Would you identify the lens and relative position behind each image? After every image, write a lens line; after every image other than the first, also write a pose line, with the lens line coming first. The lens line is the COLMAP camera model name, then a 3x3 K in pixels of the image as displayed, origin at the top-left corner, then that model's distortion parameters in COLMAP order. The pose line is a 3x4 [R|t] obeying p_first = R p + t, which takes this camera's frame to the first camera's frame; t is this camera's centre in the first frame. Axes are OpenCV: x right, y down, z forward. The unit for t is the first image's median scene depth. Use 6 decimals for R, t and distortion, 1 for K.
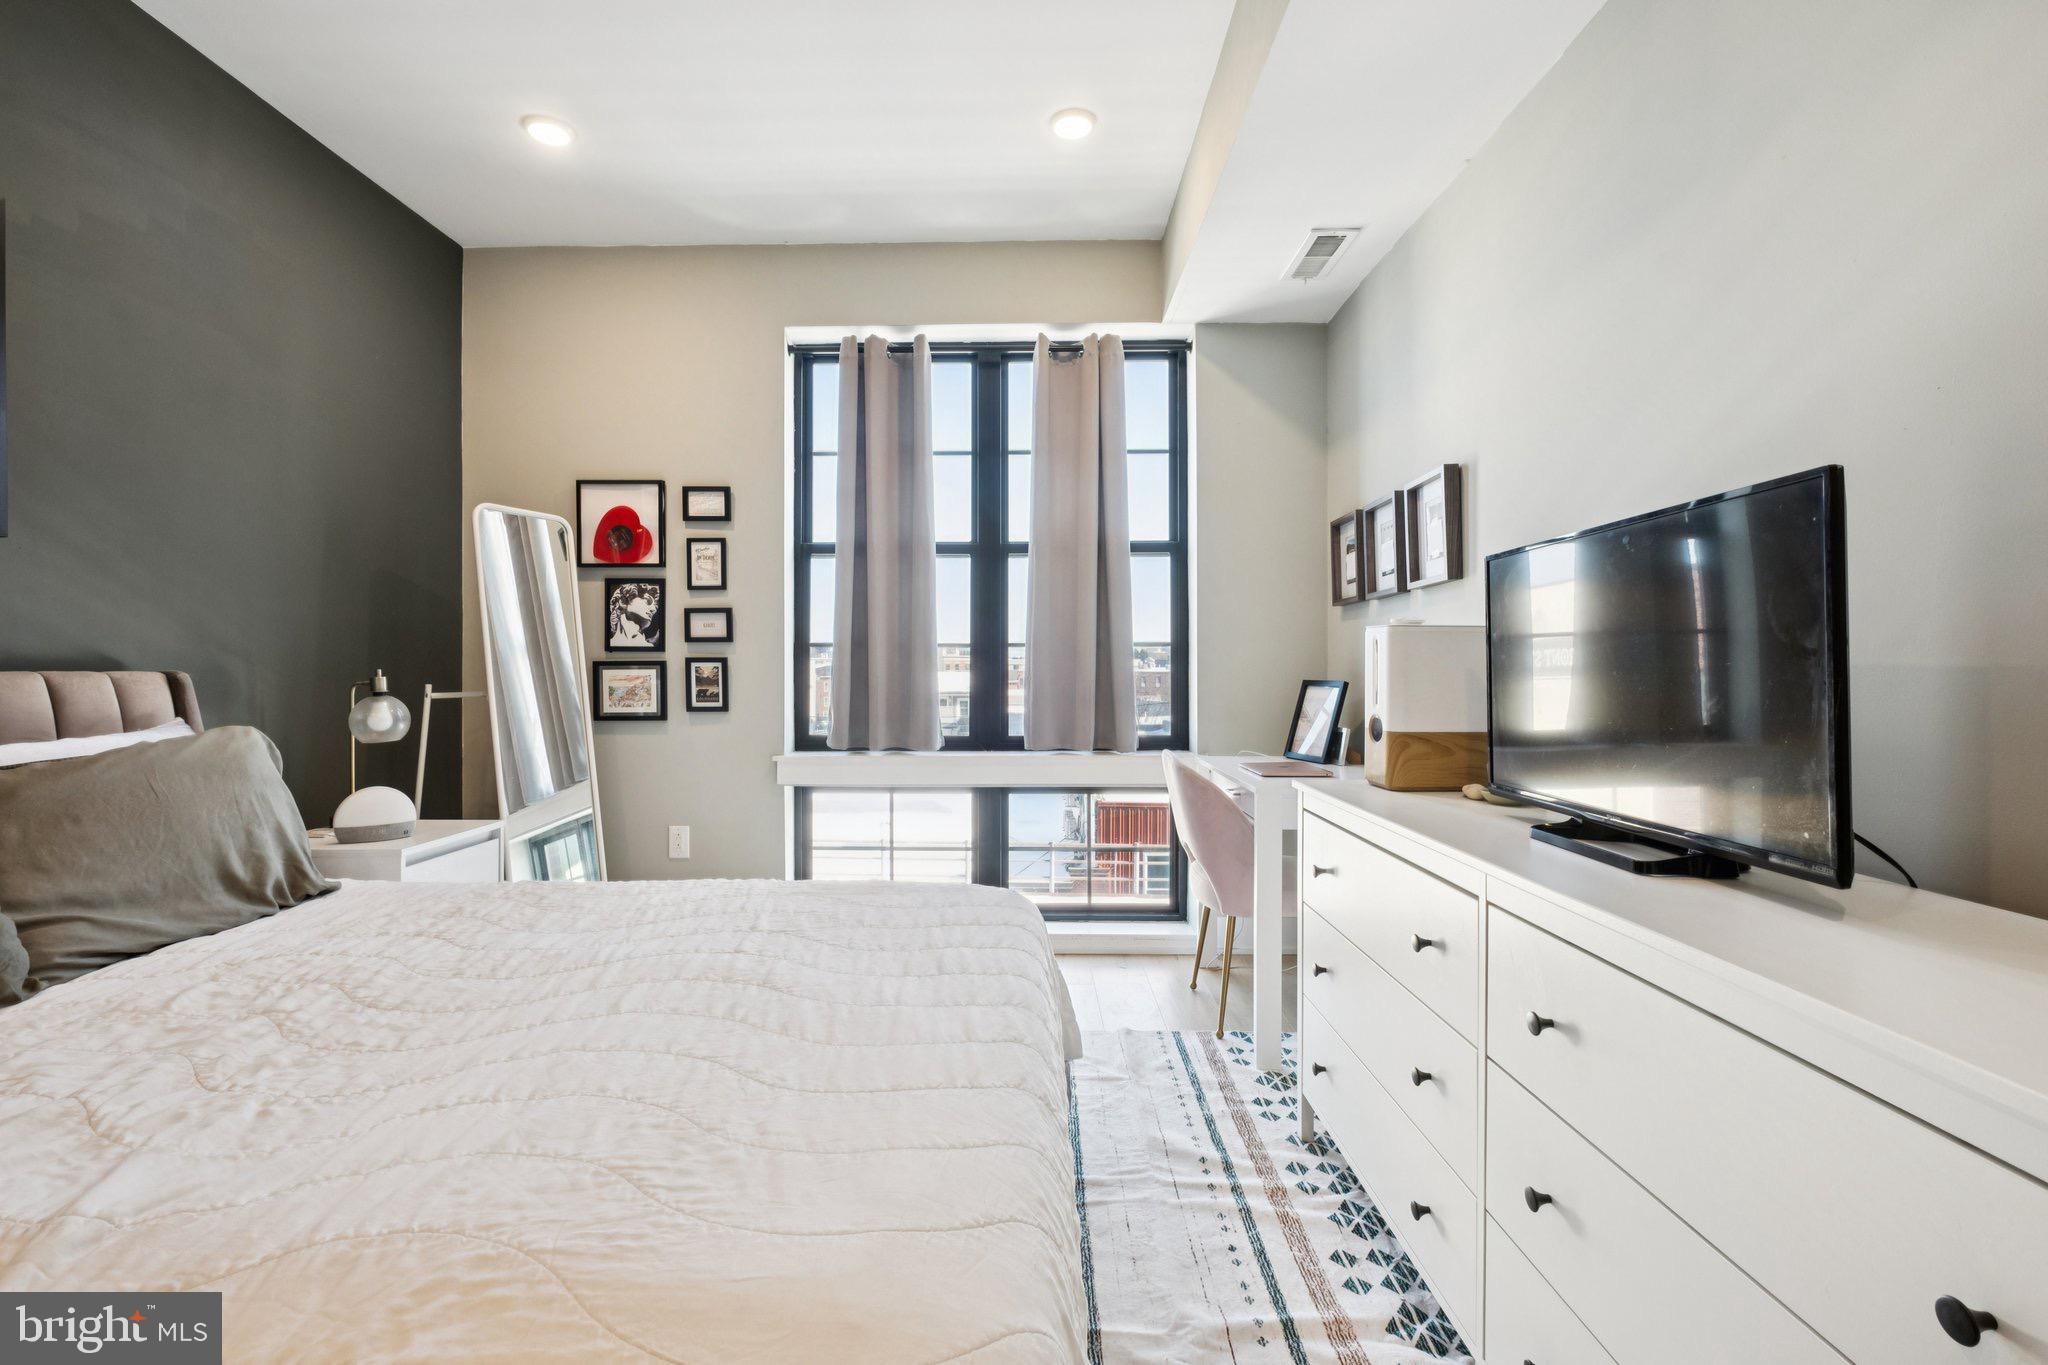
lens RADIAL K [[904.2, 0, 1005.8], [0, 904.2, 675.2], [0, 0, 1]] dist [-0.000545, 0.000505]
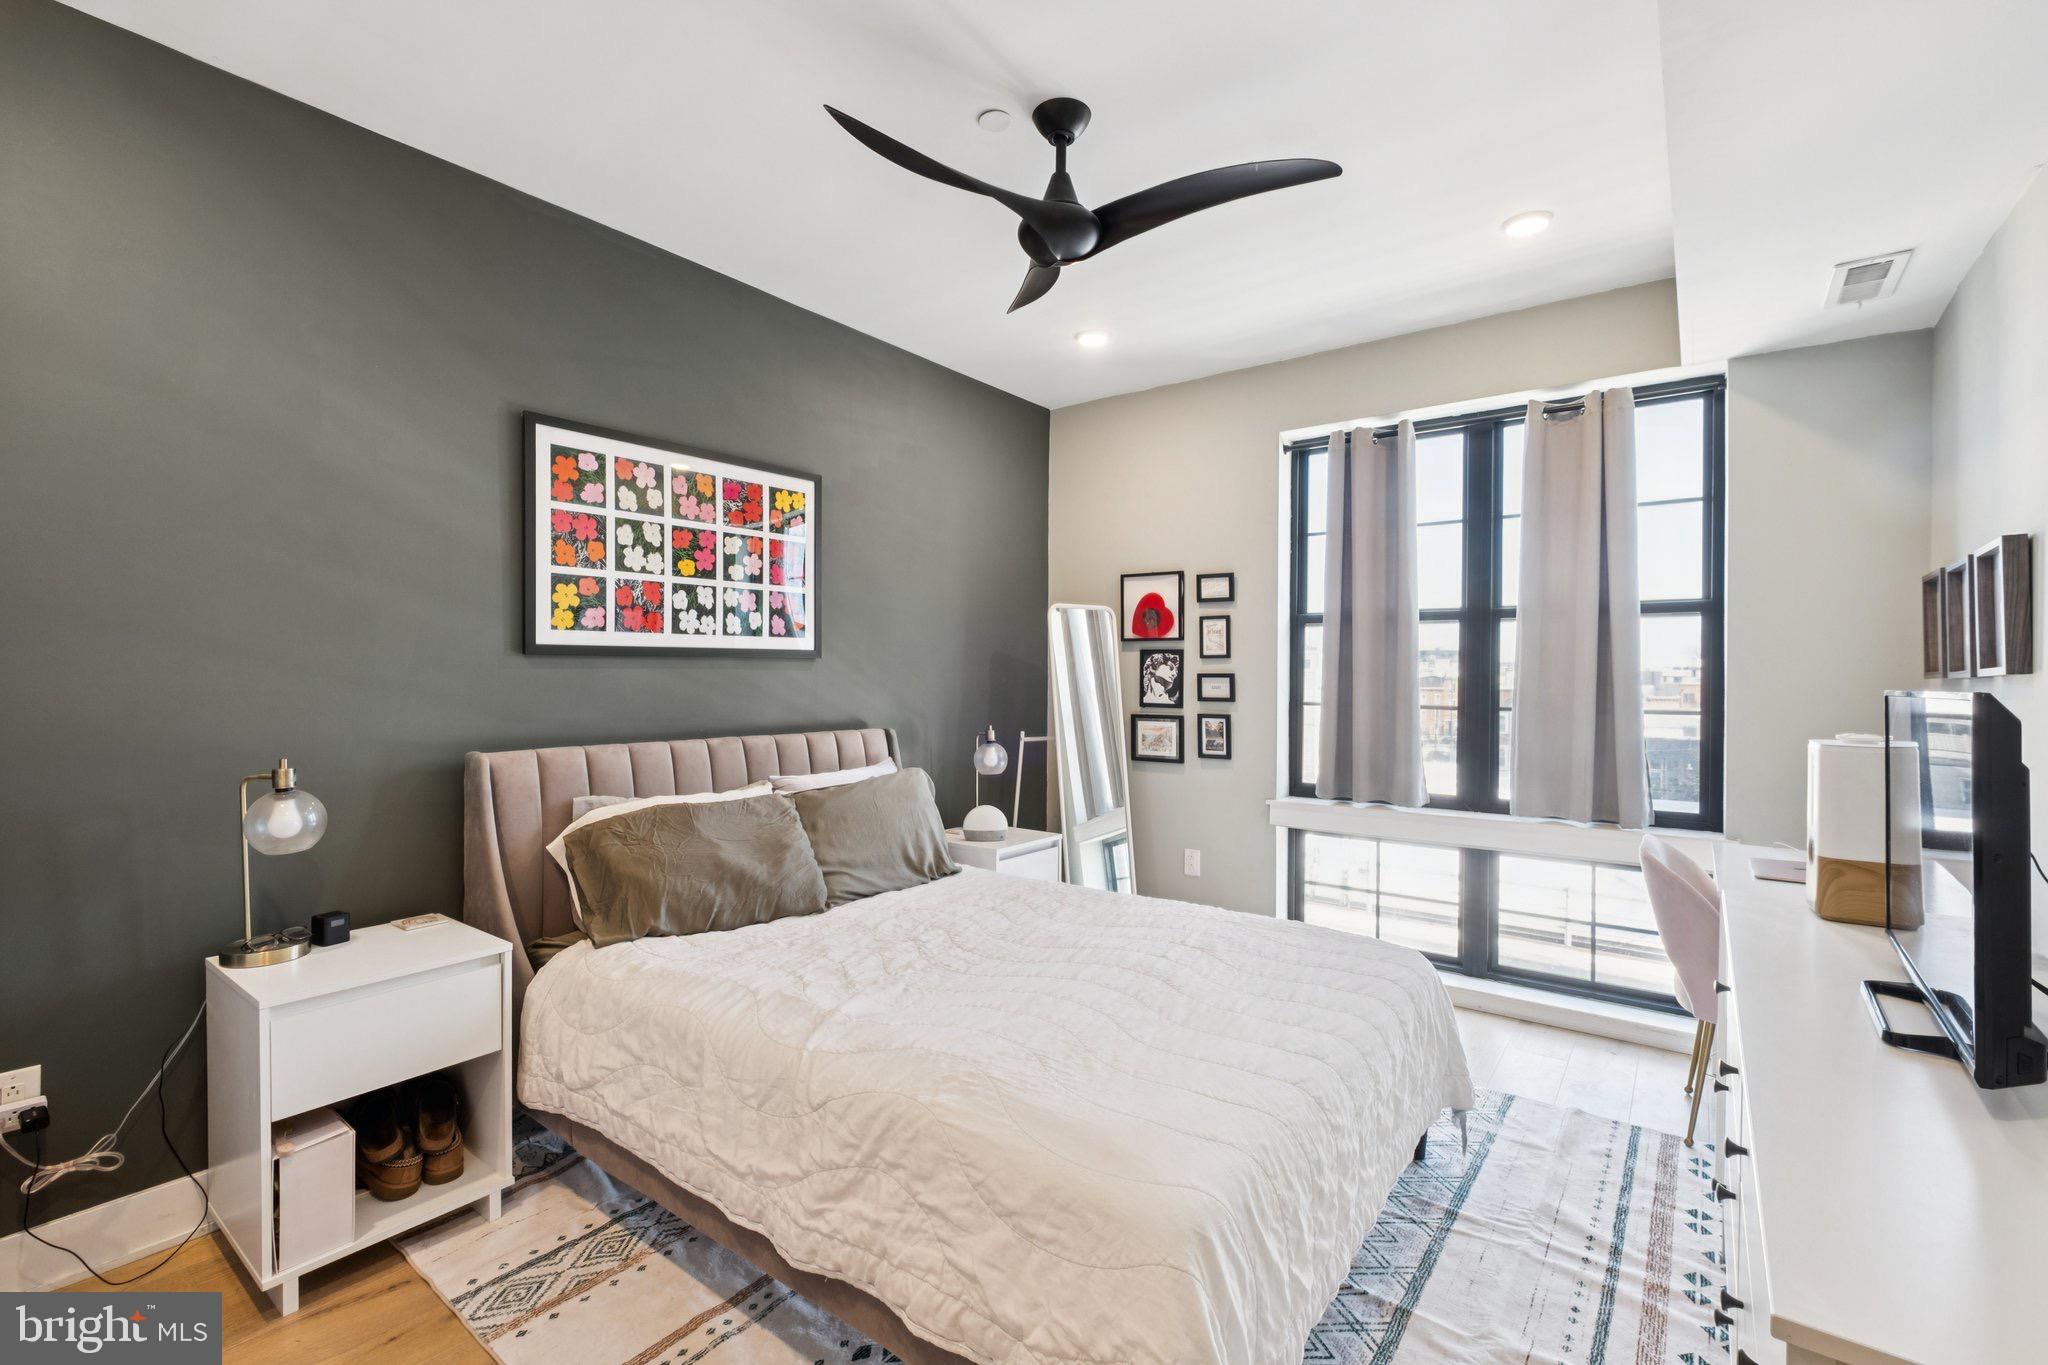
lens RADIAL K [[905.6, 0, 995.5], [0, 905.6, 686.2], [0, 0, 1]] dist [-0.002777, -0.000023]
pose [[0.798715, 0.010224, -0.601623, 0.168434], [-0.007615, 0.999947, 0.006883, -0.063822], [0.601662, -0.000917, 0.798750, -0.151302]]
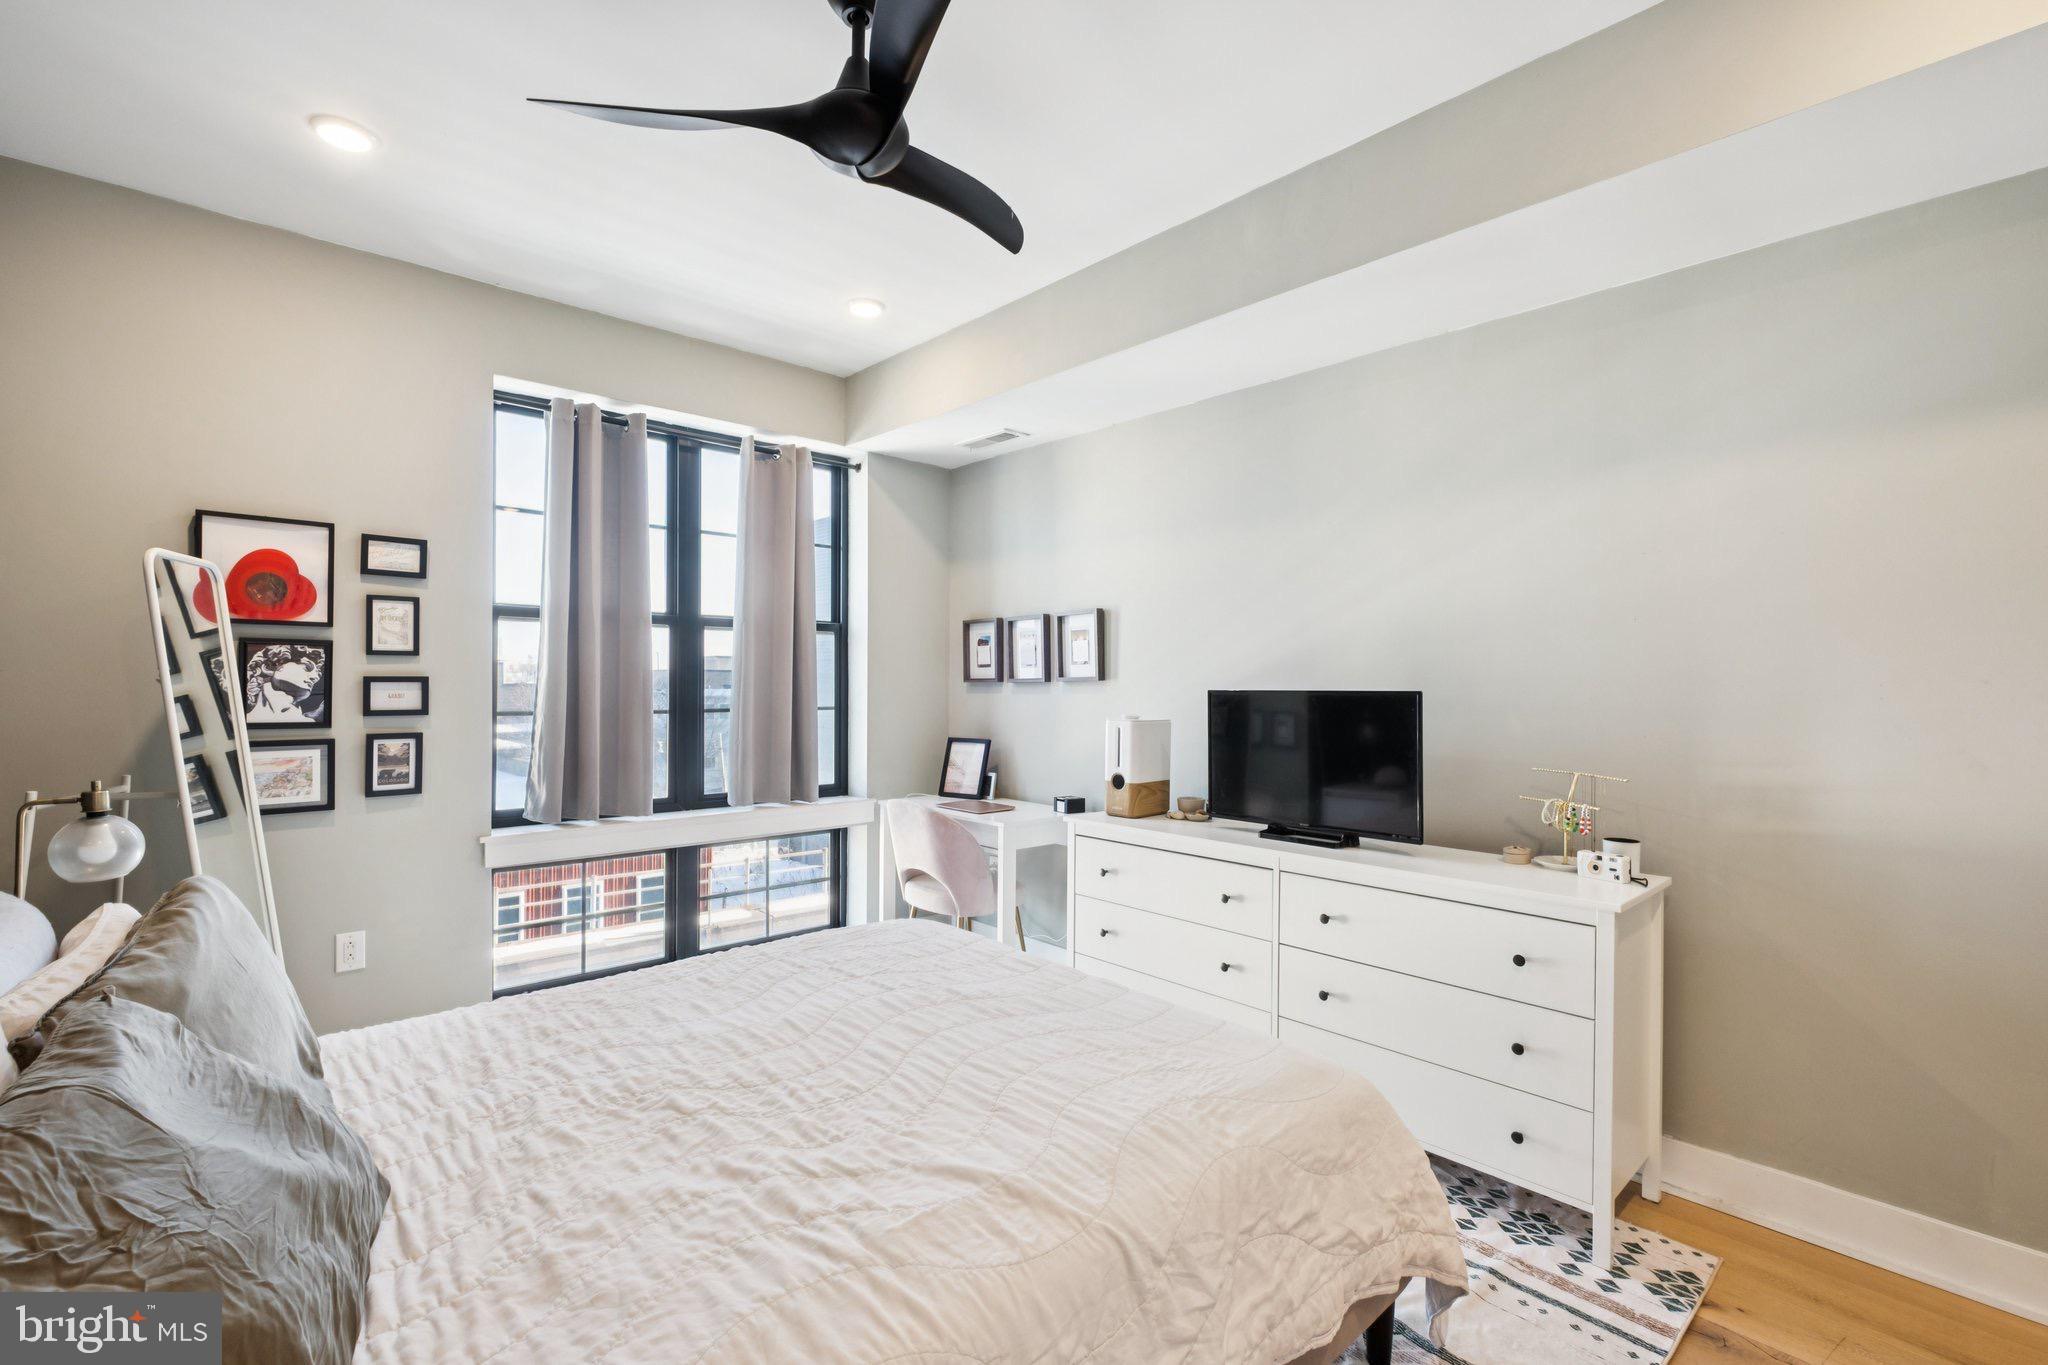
lens RADIAL K [[925.5, 0, 998.0], [0, 925.5, 688.9], [0, 0, 1]] dist [0.000087, -0.000032]
pose [[0.729881, -0.001462, 0.683572, -0.520935], [-0.000976, 0.999994, 0.003181, -0.066228], [-0.683573, -0.002989, 0.729876, -0.048561]]
